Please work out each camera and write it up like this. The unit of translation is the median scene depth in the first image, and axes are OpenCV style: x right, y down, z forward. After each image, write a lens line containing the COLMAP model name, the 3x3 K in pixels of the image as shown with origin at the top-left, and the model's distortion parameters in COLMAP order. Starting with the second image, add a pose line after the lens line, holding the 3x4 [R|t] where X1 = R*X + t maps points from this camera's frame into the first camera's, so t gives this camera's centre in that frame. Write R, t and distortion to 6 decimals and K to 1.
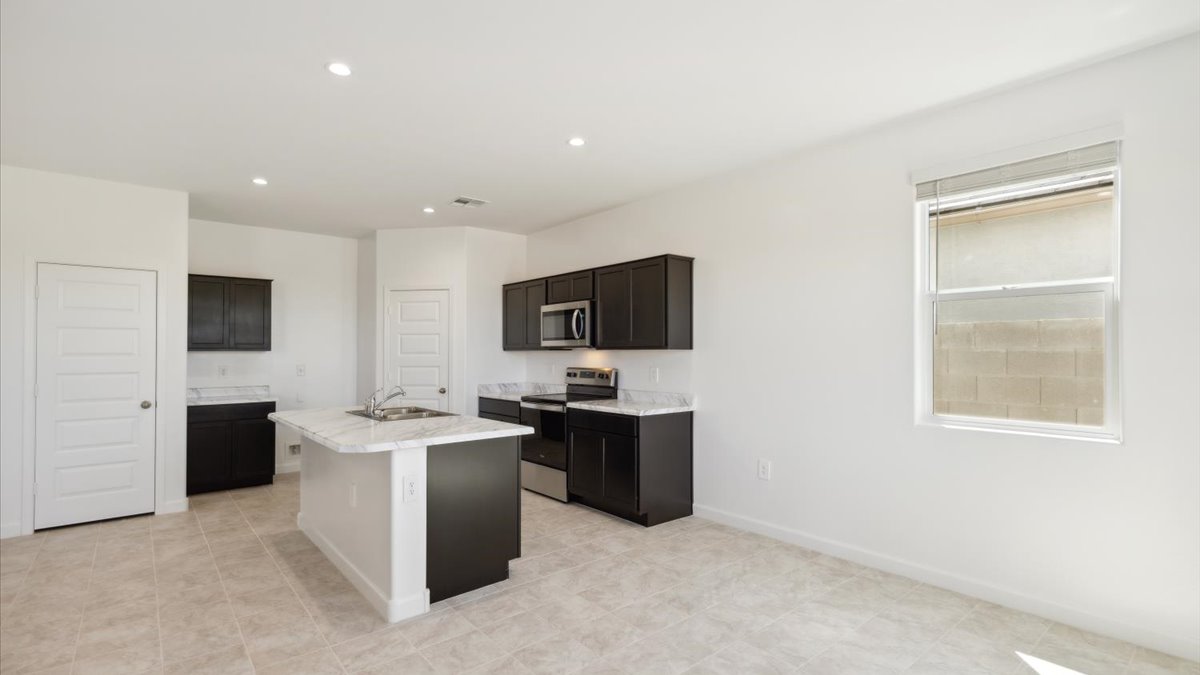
lens RADIAL K [[561.0, 0, 602.8], [0, 561.0, 347.3], [0, 0, 1]] dist [0.011972, -0.000764]
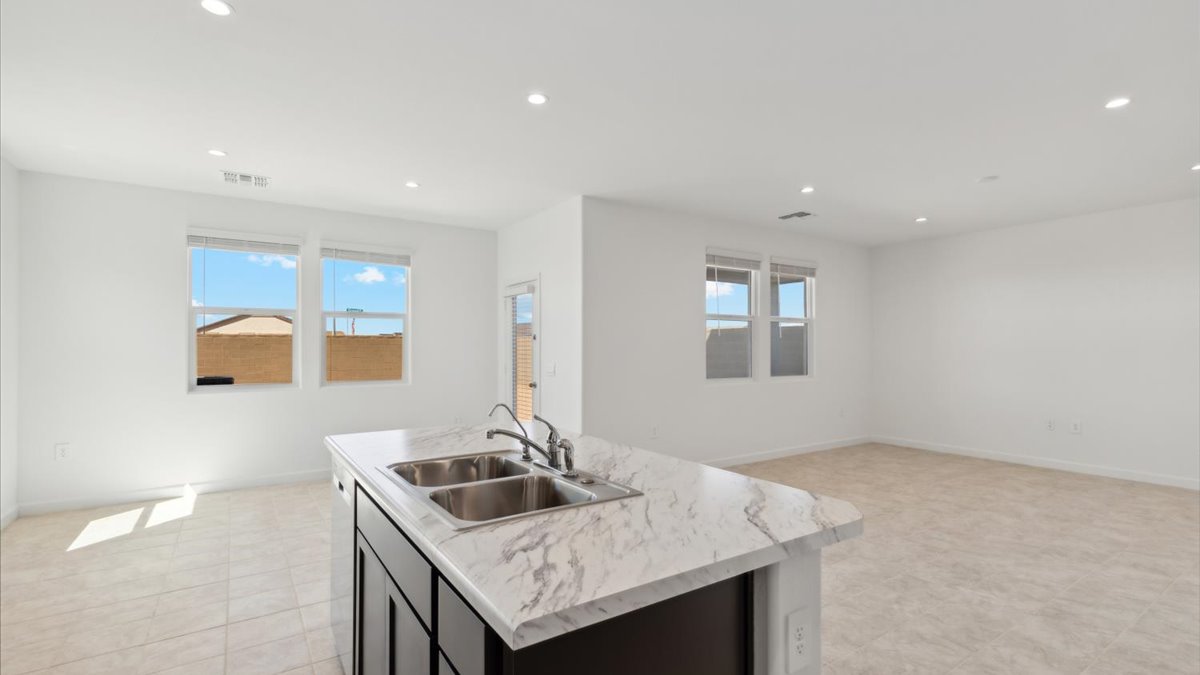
lens RADIAL K [[550.0, 0, 607.5], [0, 550.0, 341.4], [0, 0, 1]] dist [0.014457, -0.000159]
pose [[-0.995258, 0.003348, 0.097211, -0.382865], [0.001286, 0.999773, -0.021266, 0.018001], [-0.097260, -0.021040, -0.995037, 1.120474]]
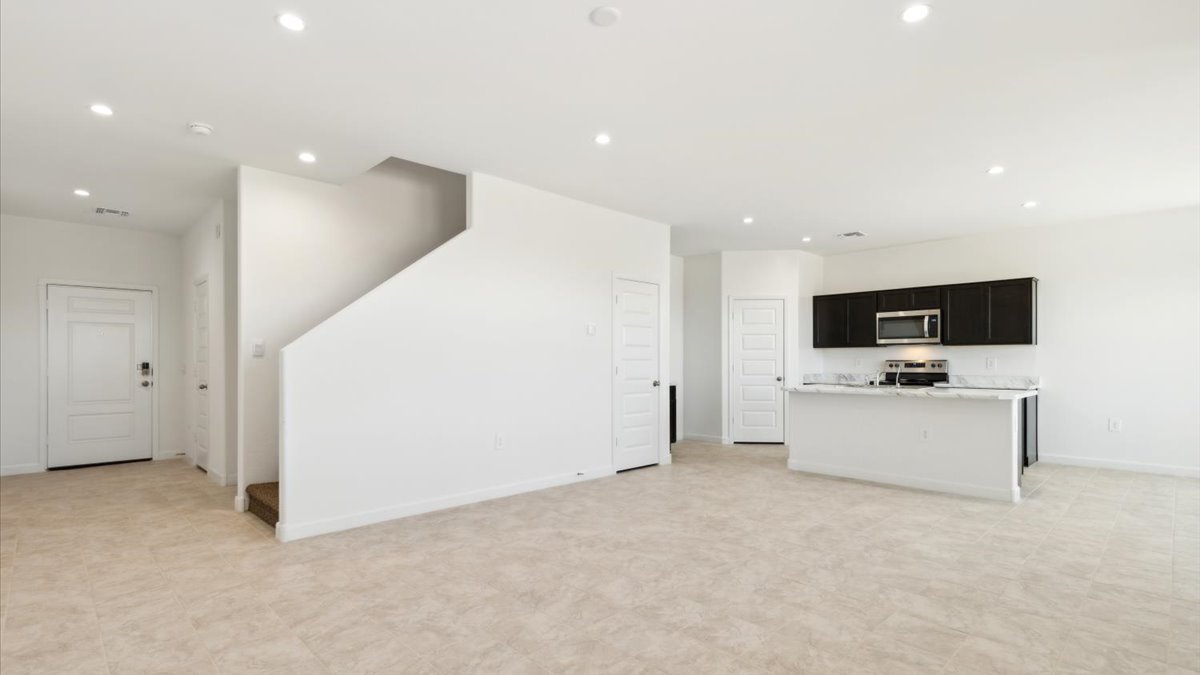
lens RADIAL K [[577.9, 0, 605.2], [0, 577.9, 360.8], [0, 0, 1]] dist [0.012265, -0.000372]
pose [[0.996666, 0.001577, 0.081571, -0.946132], [-0.002344, 0.999954, 0.009304, 0.030291], [-0.081553, -0.009465, 0.996624, -0.339827]]
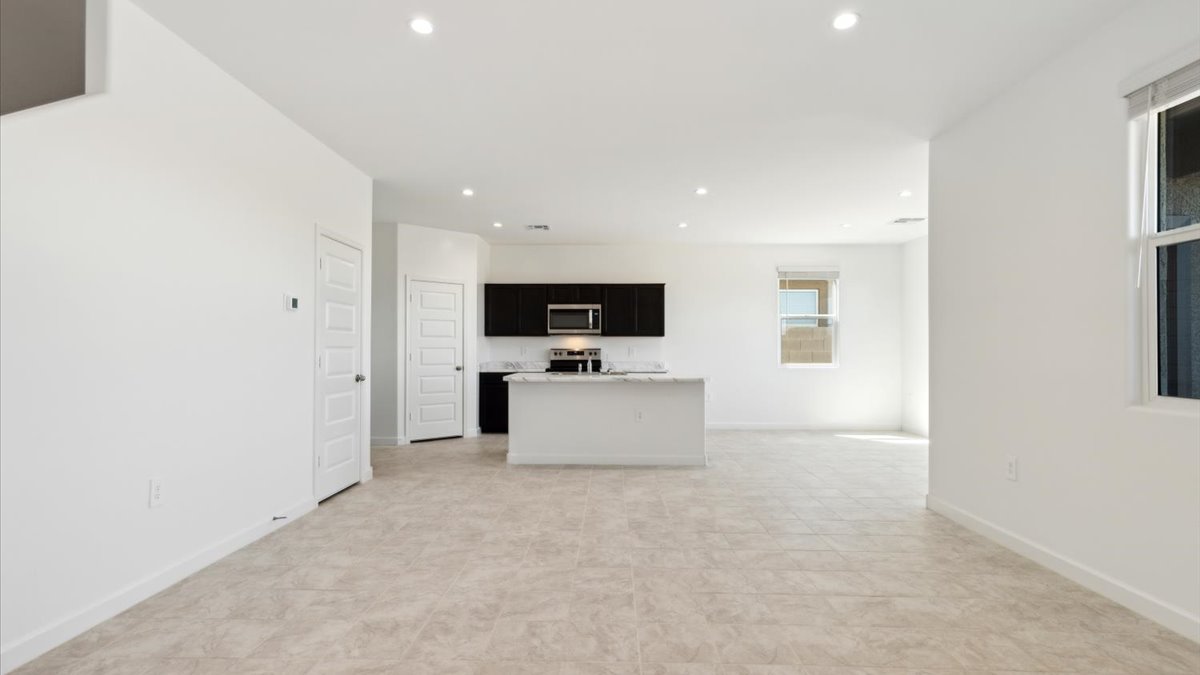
lens RADIAL K [[550.0, 0, 607.5], [0, 550.0, 341.4], [0, 0, 1]] dist [0.014457, -0.000159]
pose [[0.655659, 0.014391, 0.754920, -1.161248], [-0.009636, 0.999896, -0.010691, 0.035240], [-0.754996, -0.000265, 0.655729, -0.020152]]
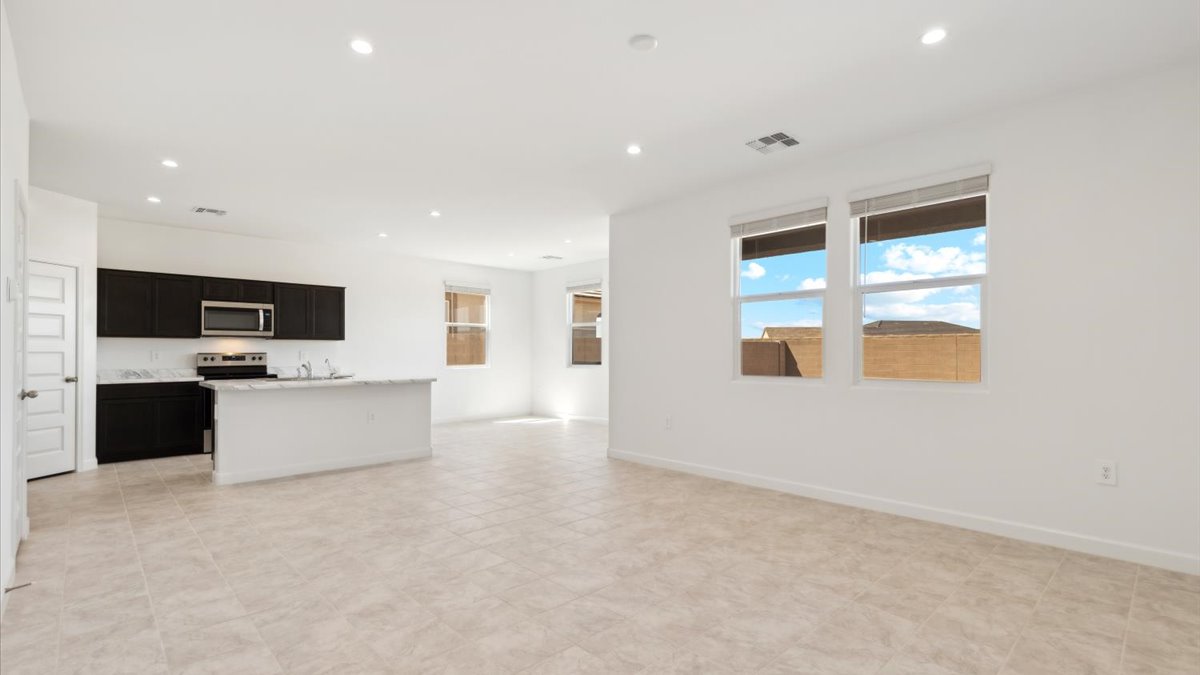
lens RADIAL K [[535.8, 0, 592.5], [0, 535.8, 344.0], [0, 0, 1]] dist [0.012829, -0.000383]
pose [[-0.049800, 0.019125, 0.998576, -1.427907], [-0.006852, 0.999787, -0.019490, 0.038122], [-0.998736, -0.007813, -0.049658, 0.250151]]
